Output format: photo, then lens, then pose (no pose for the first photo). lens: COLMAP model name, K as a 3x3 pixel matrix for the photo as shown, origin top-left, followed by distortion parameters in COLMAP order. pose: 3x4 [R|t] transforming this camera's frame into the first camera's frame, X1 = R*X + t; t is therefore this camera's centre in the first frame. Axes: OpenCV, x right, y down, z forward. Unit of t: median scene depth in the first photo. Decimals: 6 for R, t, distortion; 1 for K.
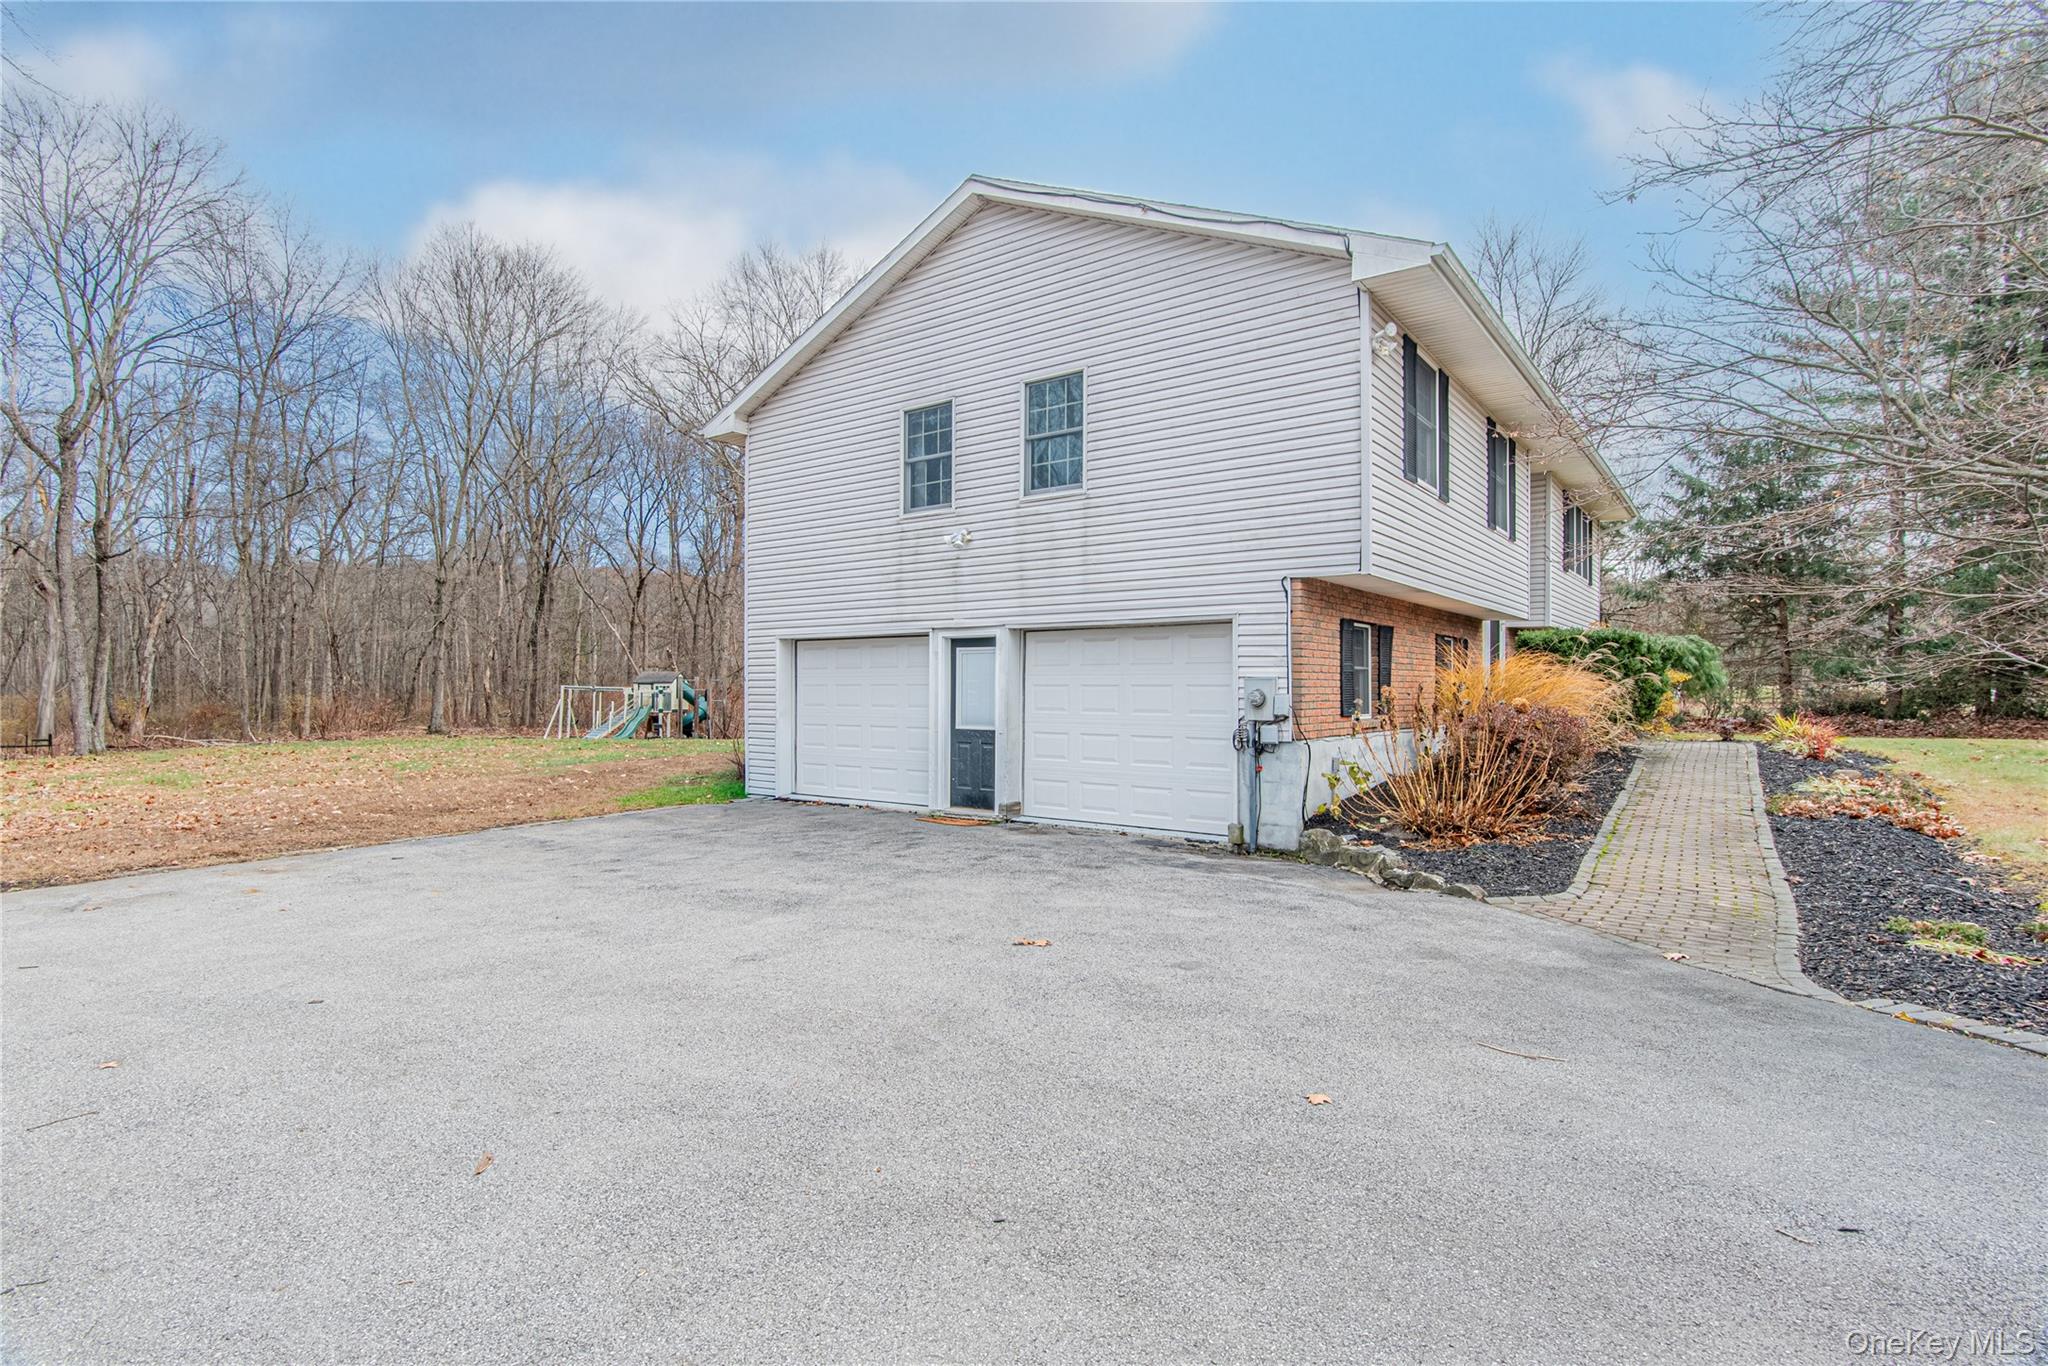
lens RADIAL K [[991.8, 0, 1025.7], [0, 991.8, 685.3], [0, 0, 1]] dist [-0.002487, -0.000520]
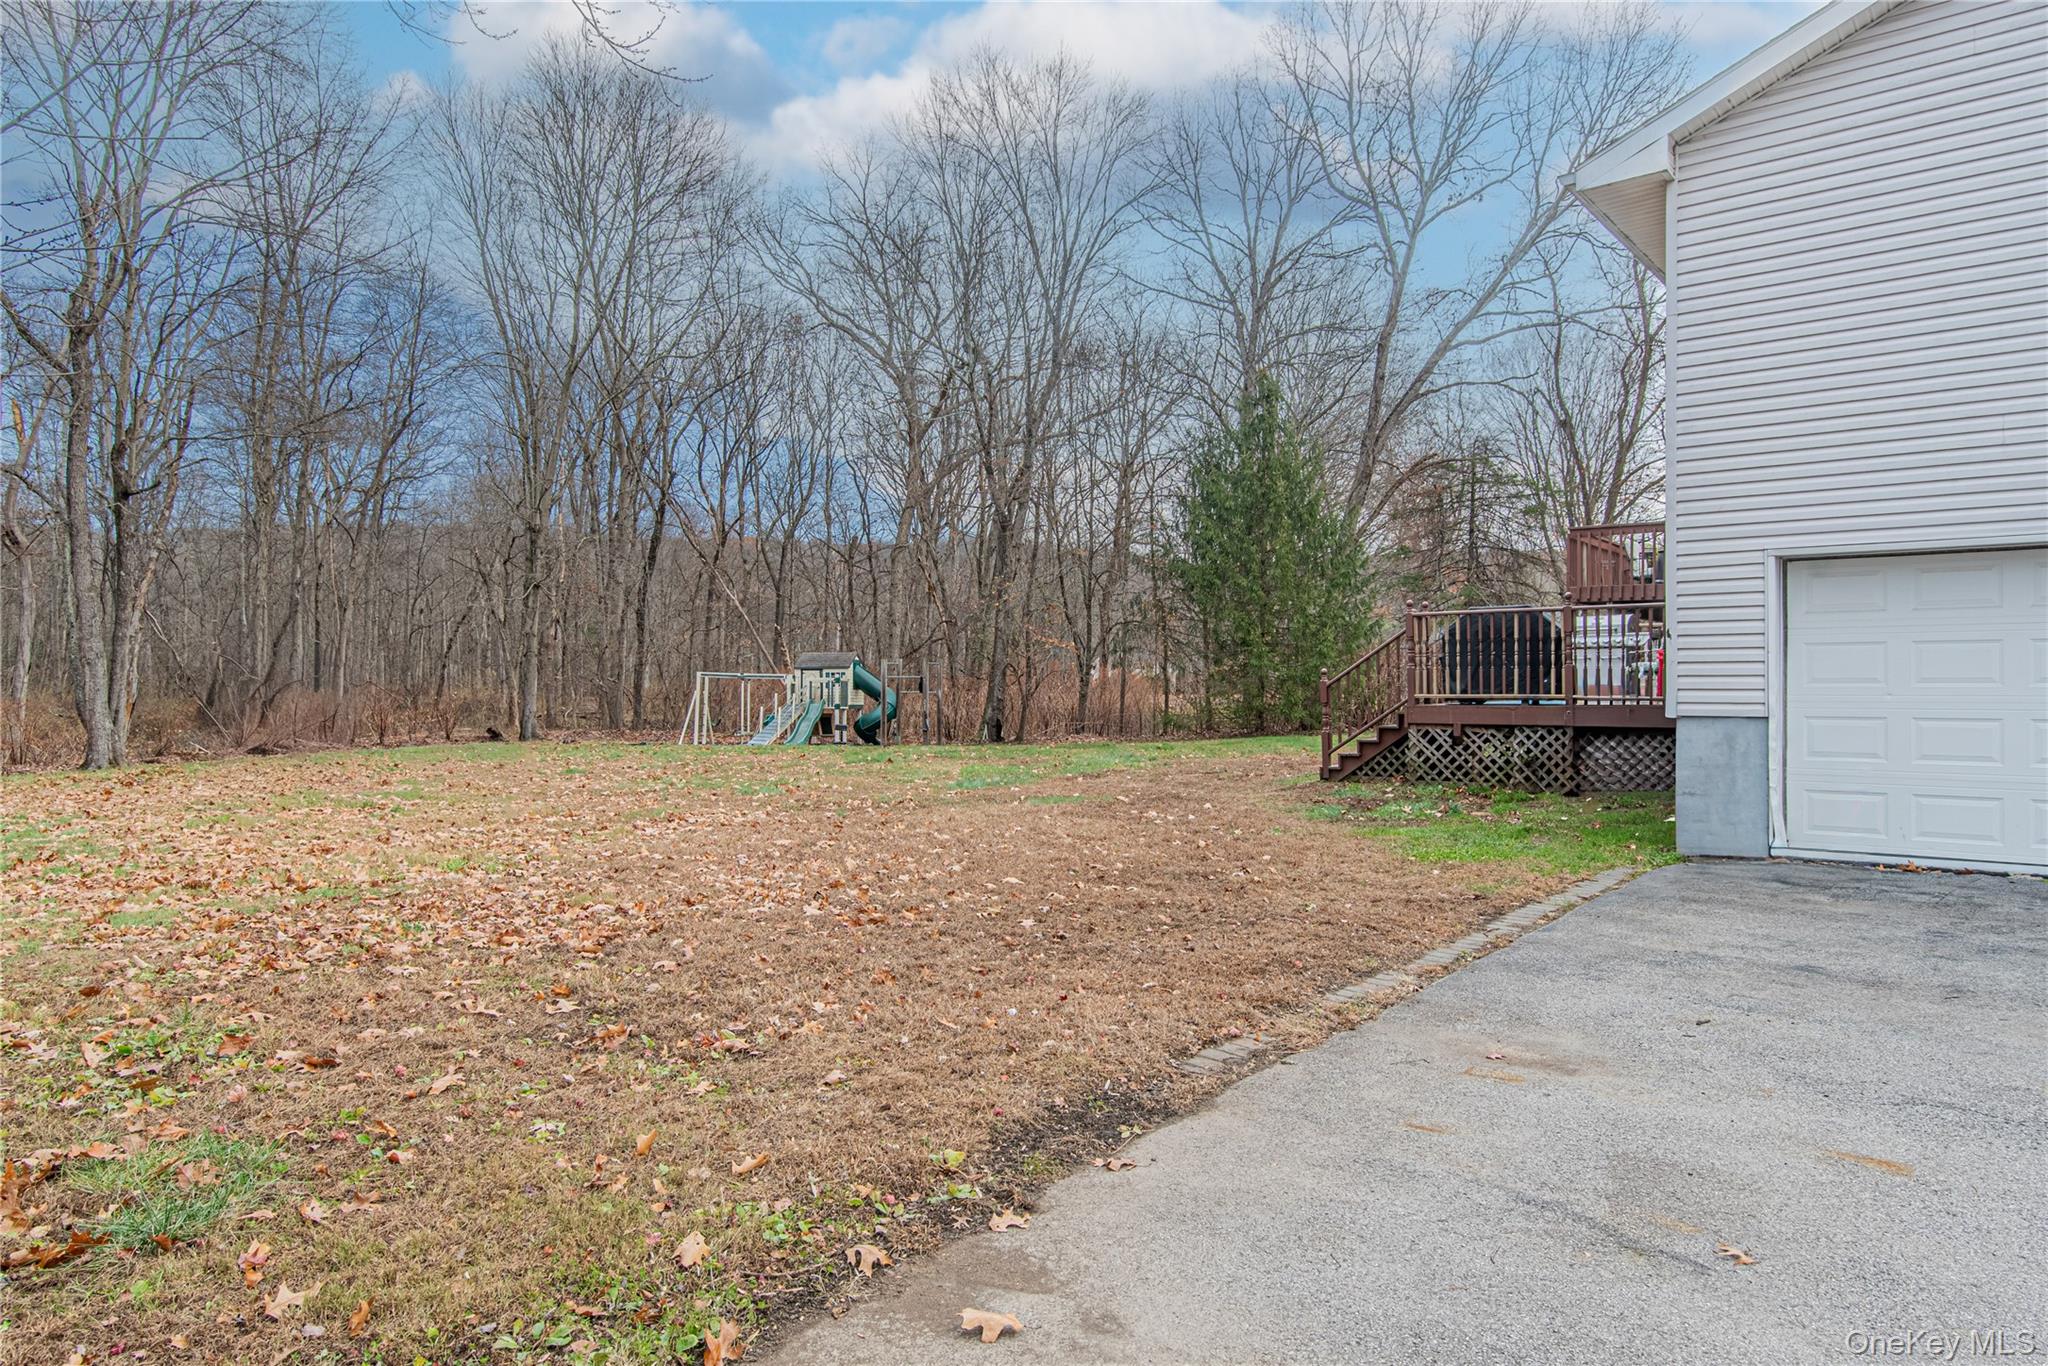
lens RADIAL K [[1292.5, 0, 1023.9], [0, 1292.5, 680.1], [0, 0, 1]] dist [-0.001659, 0.001410]
pose [[0.997737, -0.000966, -0.067237, -0.187592], [0.001079, 0.999998, 0.001650, 0.005476], [0.067236, -0.001719, 0.997736, 0.089138]]
